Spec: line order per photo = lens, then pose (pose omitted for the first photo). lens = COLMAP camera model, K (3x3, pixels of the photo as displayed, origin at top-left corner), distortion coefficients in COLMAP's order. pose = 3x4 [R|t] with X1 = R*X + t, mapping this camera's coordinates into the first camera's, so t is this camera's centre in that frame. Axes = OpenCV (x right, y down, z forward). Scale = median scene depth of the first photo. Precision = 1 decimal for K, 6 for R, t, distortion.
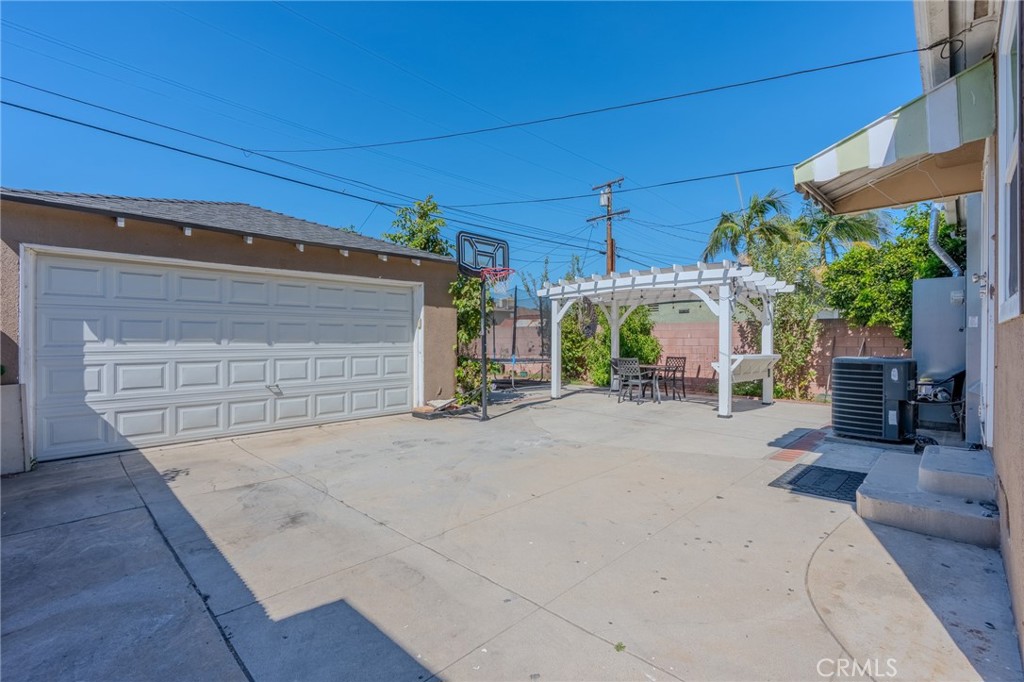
lens RADIAL K [[456.5, 0, 514.9], [0, 456.5, 340.1], [0, 0, 1]] dist [-0.005172, 0.002114]
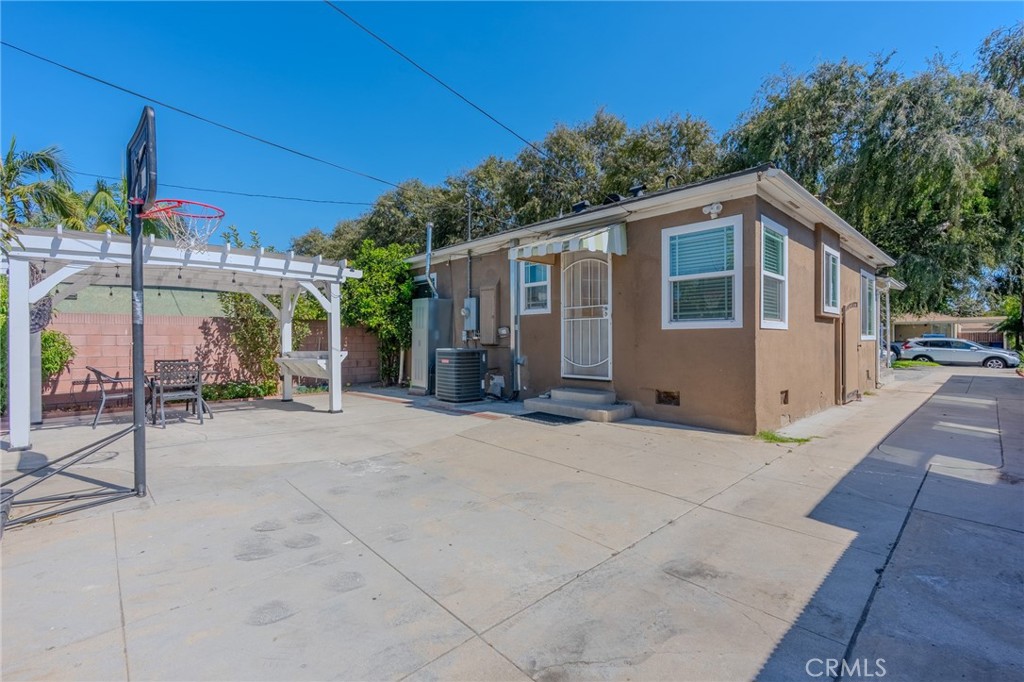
lens RADIAL K [[456.5, 0, 515.2], [0, 456.5, 341.2], [0, 0, 1]] dist [-0.005172, 0.002114]
pose [[0.031978, -0.004110, 0.999480, -1.225689], [0.003092, 0.999987, 0.004013, 0.015007], [-0.999484, 0.002962, 0.031990, 1.258403]]
